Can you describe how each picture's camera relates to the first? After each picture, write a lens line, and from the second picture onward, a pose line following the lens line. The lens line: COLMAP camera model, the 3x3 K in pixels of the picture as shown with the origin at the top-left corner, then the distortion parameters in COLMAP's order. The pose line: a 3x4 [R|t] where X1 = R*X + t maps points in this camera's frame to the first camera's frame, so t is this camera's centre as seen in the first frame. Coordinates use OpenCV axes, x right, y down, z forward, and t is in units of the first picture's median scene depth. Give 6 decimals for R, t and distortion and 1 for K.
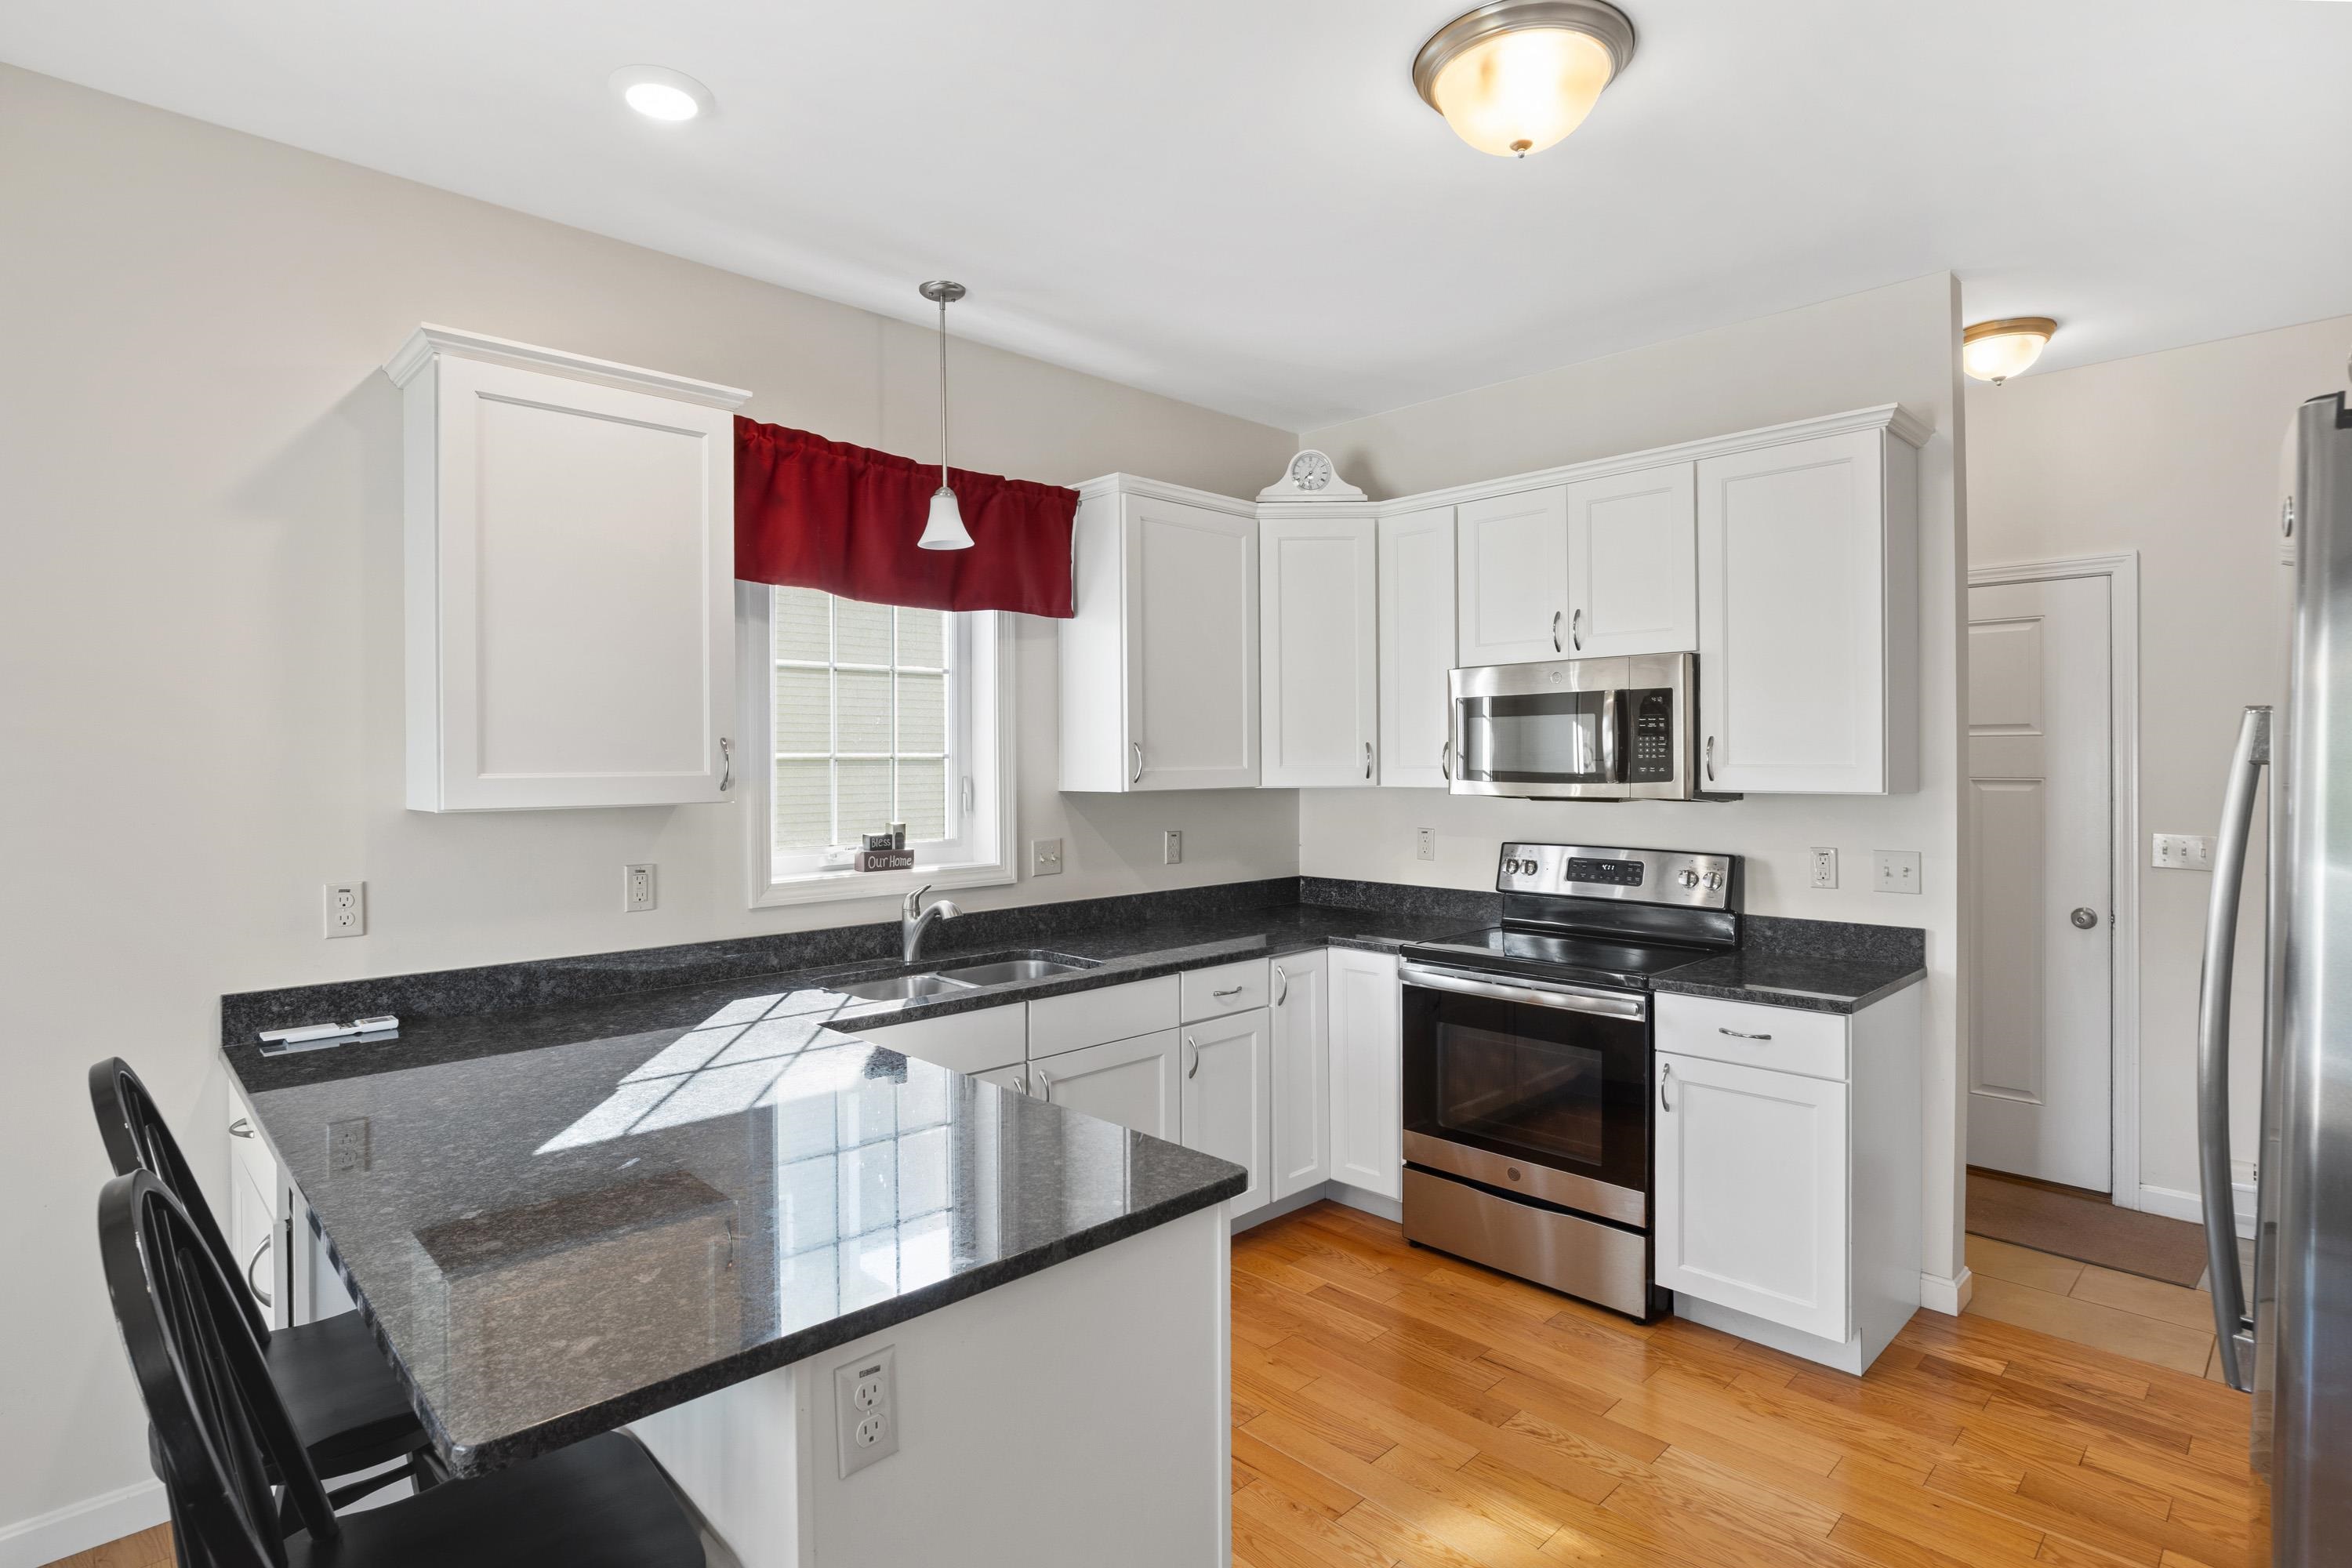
lens RADIAL K [[1199.1, 0, 1181.2], [0, 1199.1, 761.8], [0, 0, 1]] dist [-0.002828, 0.007469]
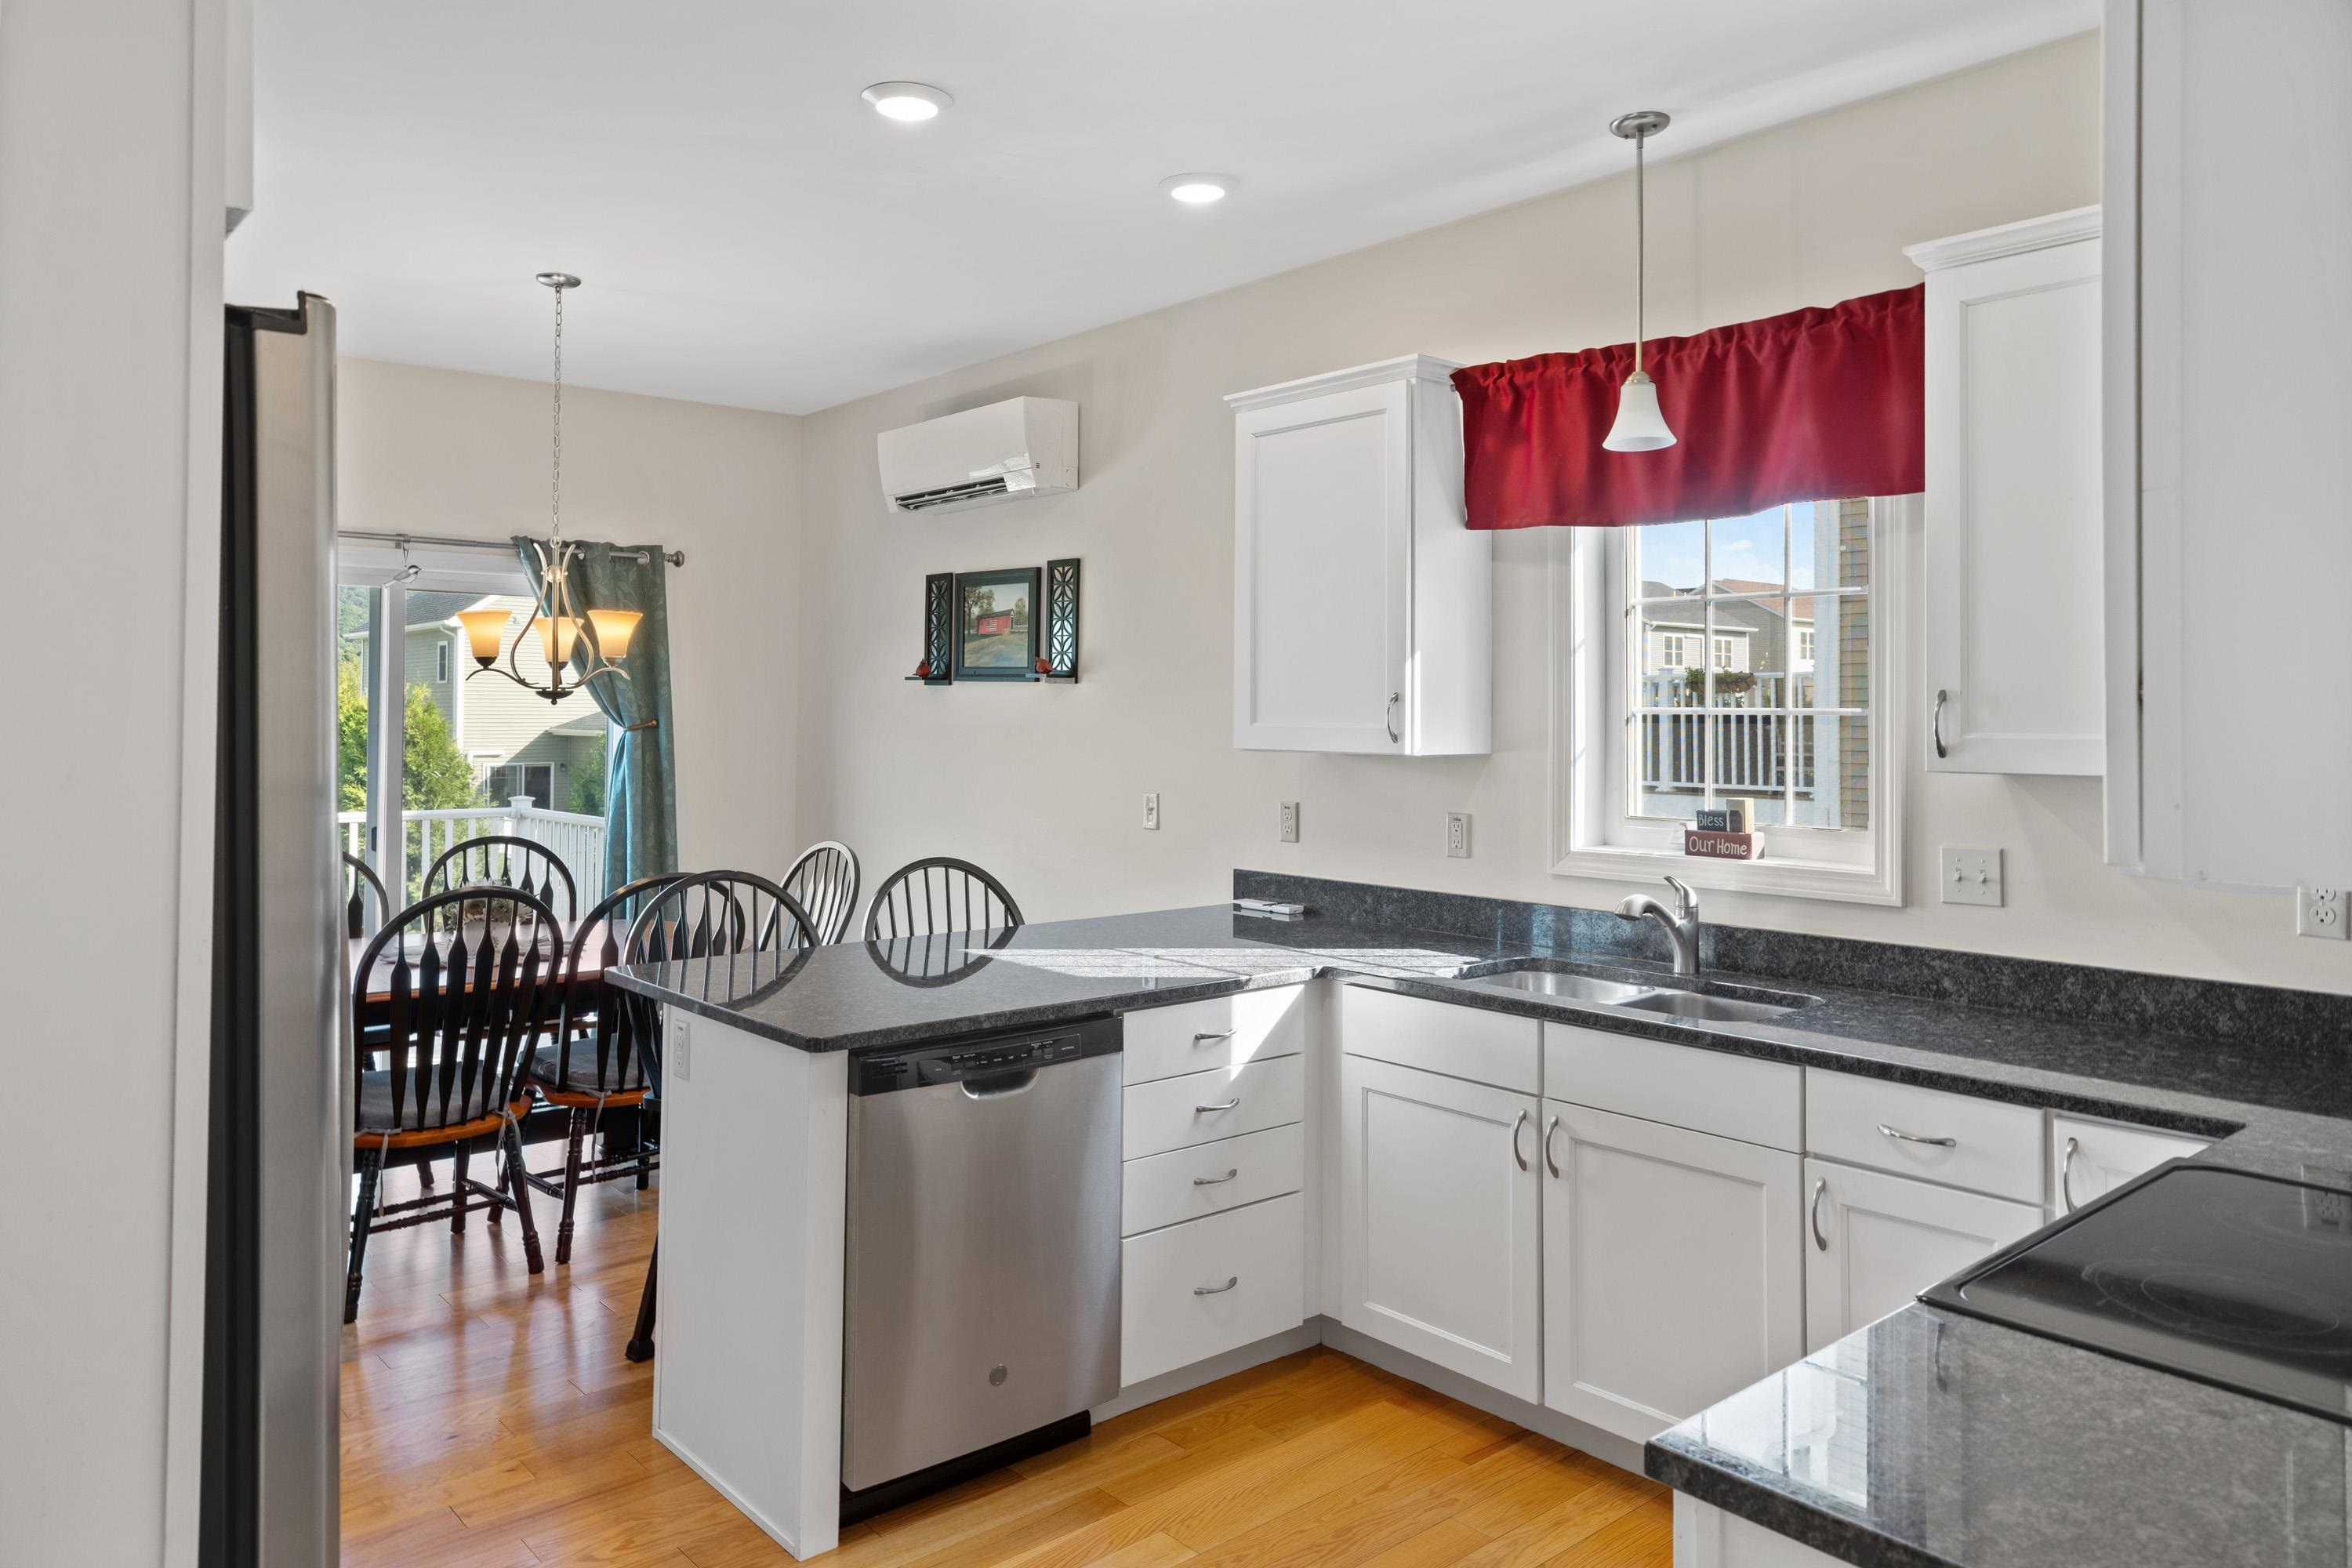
lens RADIAL K [[1590.7, 0, 1182.3], [0, 1590.7, 737.9], [0, 0, 1]] dist [0.004957, 0.000459]
pose [[-0.041128, 0.021709, -0.998918, 0.889173], [-0.007582, 0.999728, 0.022039, -0.008178], [0.999125, 0.008480, -0.040953, 0.769982]]
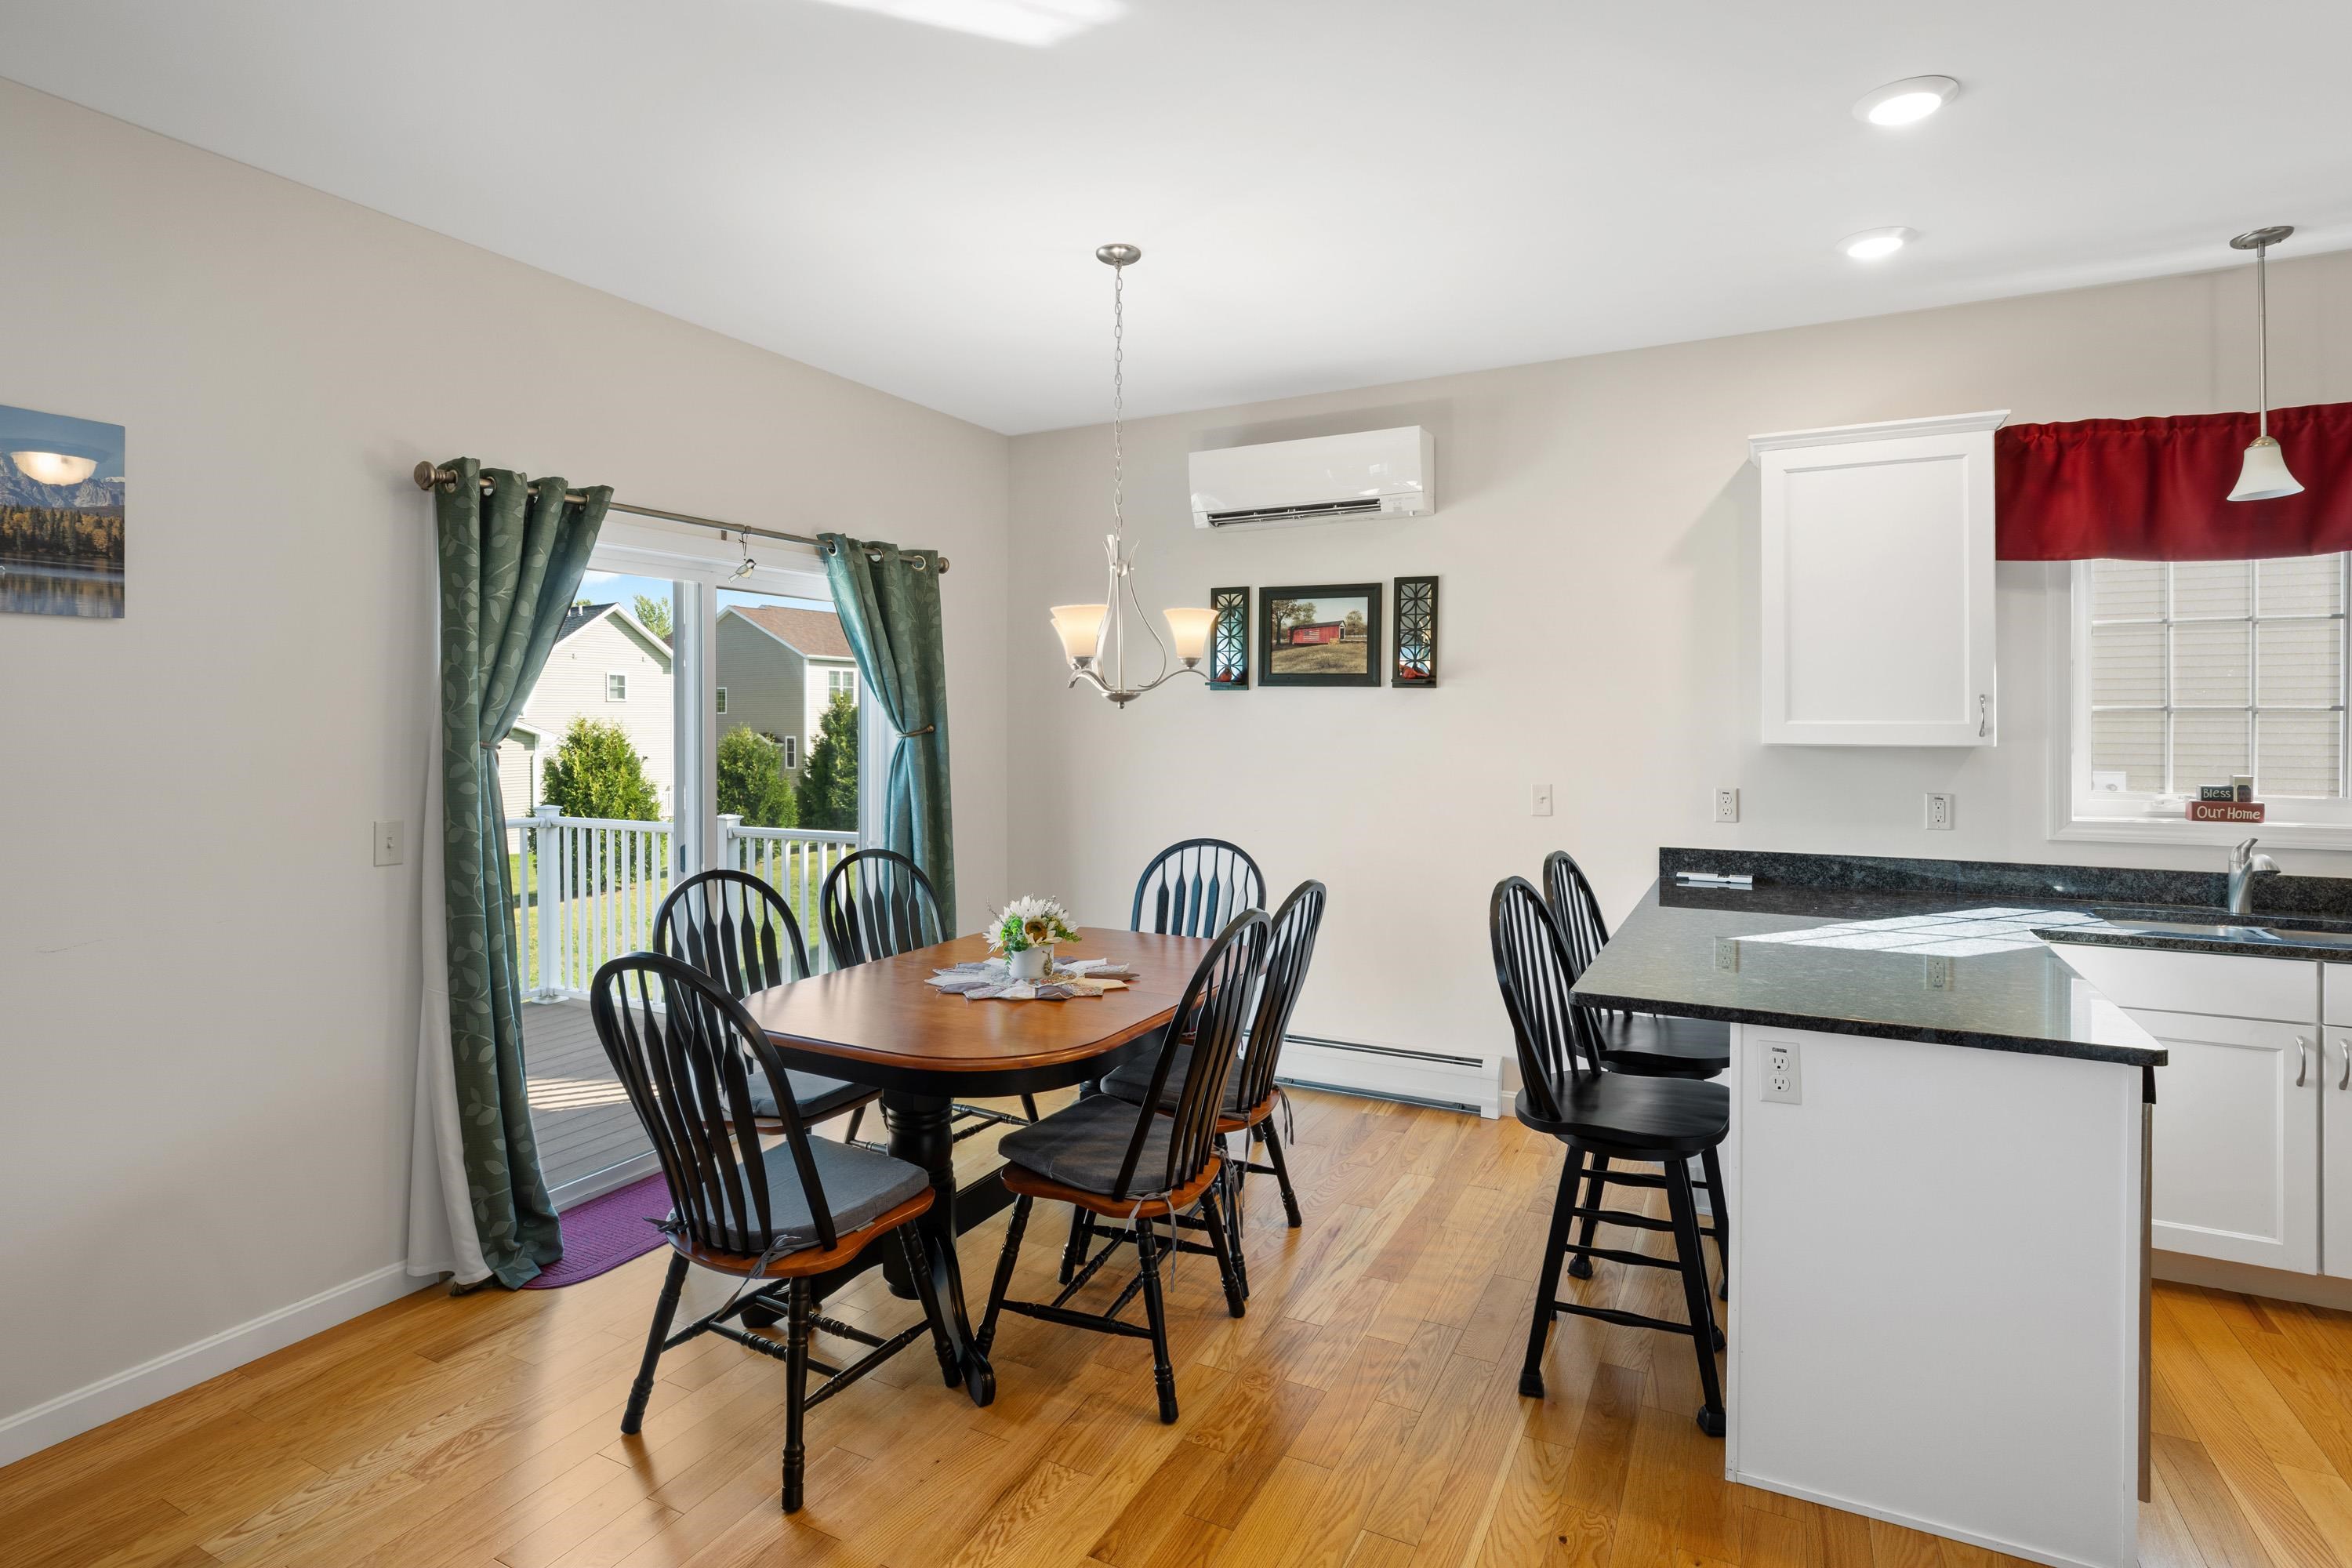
lens RADIAL K [[1199.1, 0, 1181.2], [0, 1199.1, 761.8], [0, 0, 1]] dist [-0.002828, 0.007469]
pose [[0.342429, 0.040342, -0.938677, 0.441541], [-0.001827, 0.999104, 0.042273, -0.000451], [0.939542, -0.012760, 0.342196, -0.182740]]
